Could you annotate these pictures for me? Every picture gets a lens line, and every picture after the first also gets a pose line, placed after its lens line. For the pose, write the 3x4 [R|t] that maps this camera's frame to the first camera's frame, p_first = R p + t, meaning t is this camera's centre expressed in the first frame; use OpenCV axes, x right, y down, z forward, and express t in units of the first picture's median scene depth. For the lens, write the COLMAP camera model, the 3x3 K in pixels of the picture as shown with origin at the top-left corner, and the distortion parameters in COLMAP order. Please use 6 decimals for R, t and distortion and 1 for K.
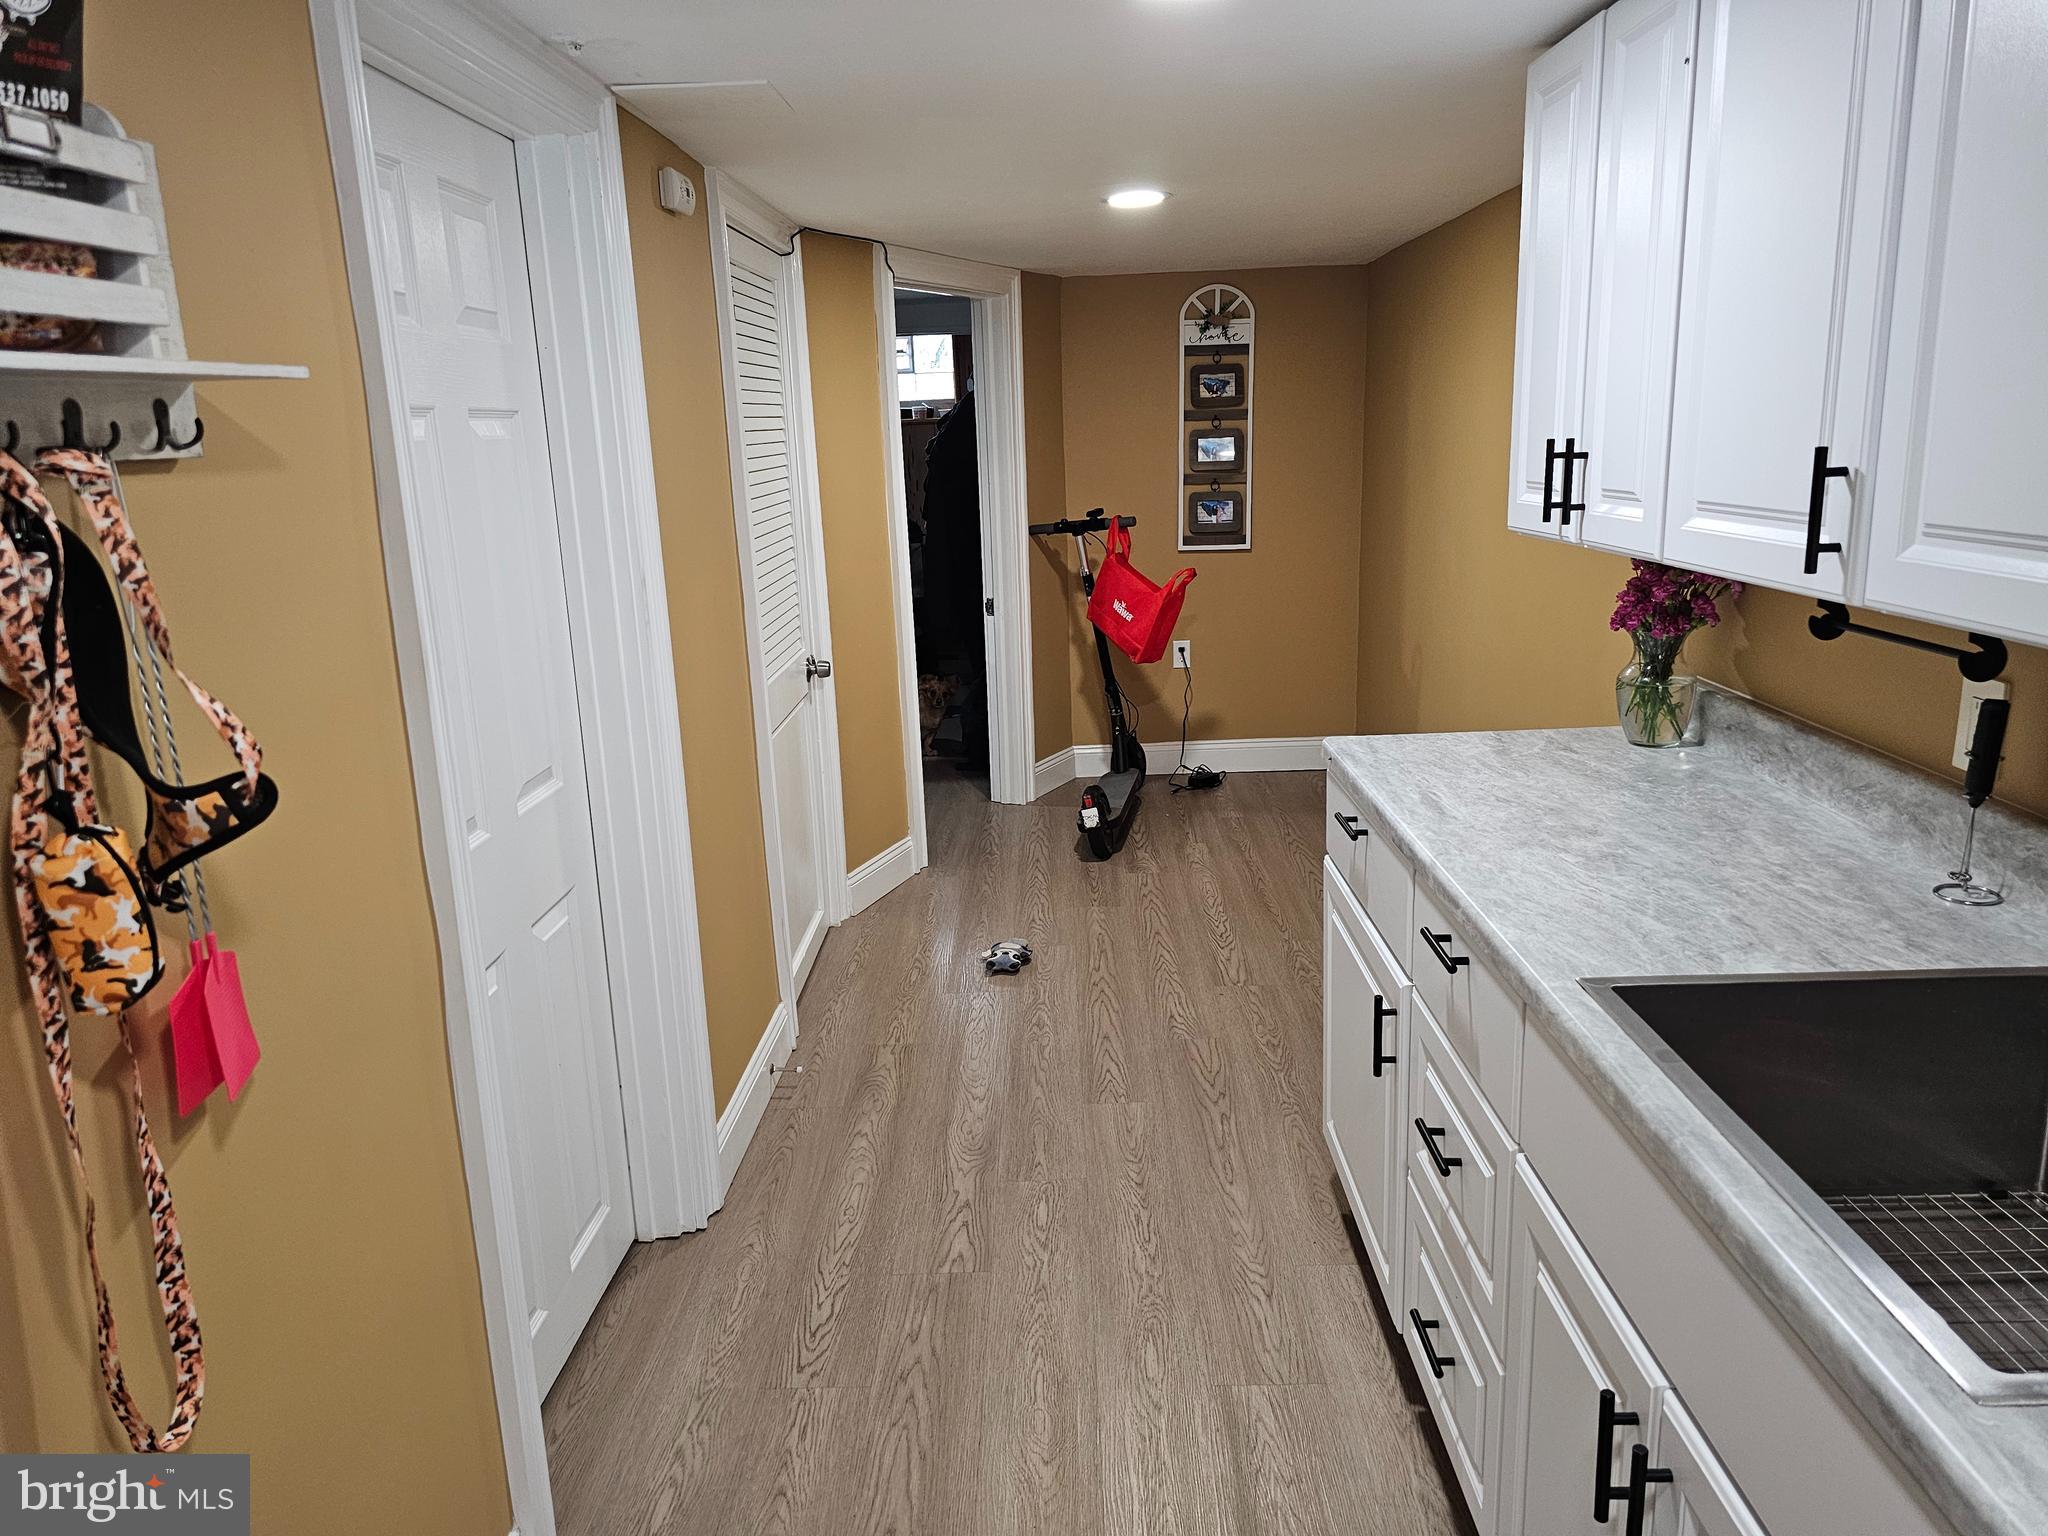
lens RADIAL K [[1390.0, 0, 1024.4], [0, 1390.0, 762.9], [0, 0, 1]] dist [0.072037, -0.044991]
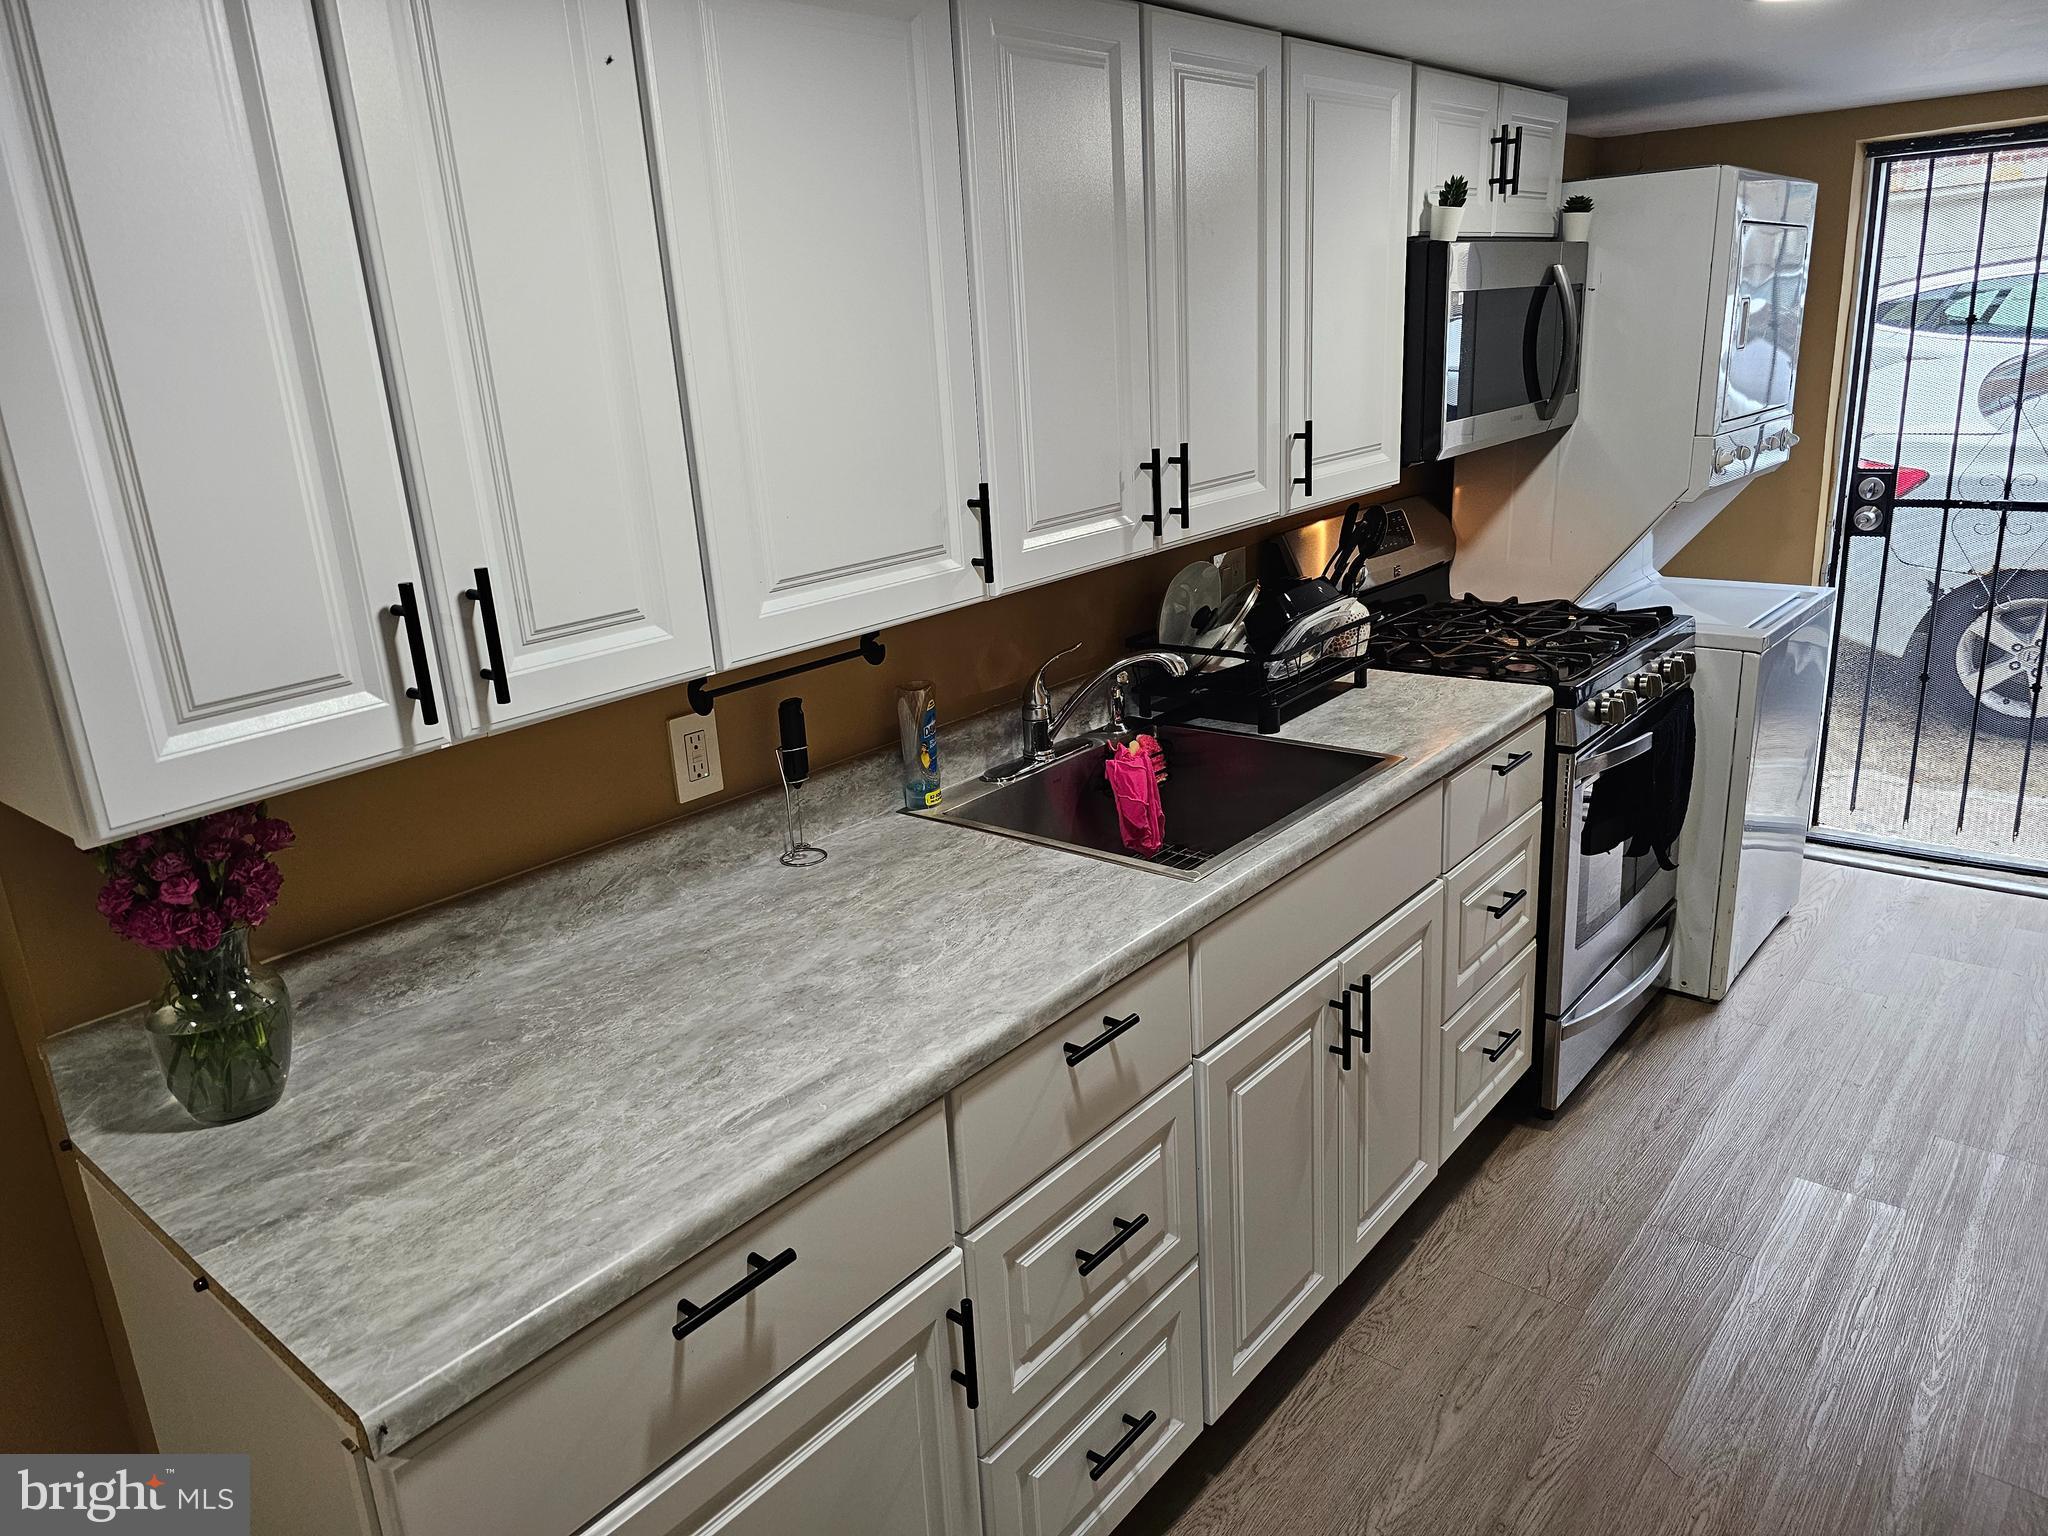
lens RADIAL K [[1390.0, 0, 1020.9], [0, 1390.0, 757.6], [0, 0, 1]] dist [0.072037, -0.044991]
pose [[-0.777446, -0.102840, 0.620485, -0.197643], [0.233233, 0.869063, 0.436271, -0.411027], [-0.584106, 0.483895, -0.651664, 1.444154]]
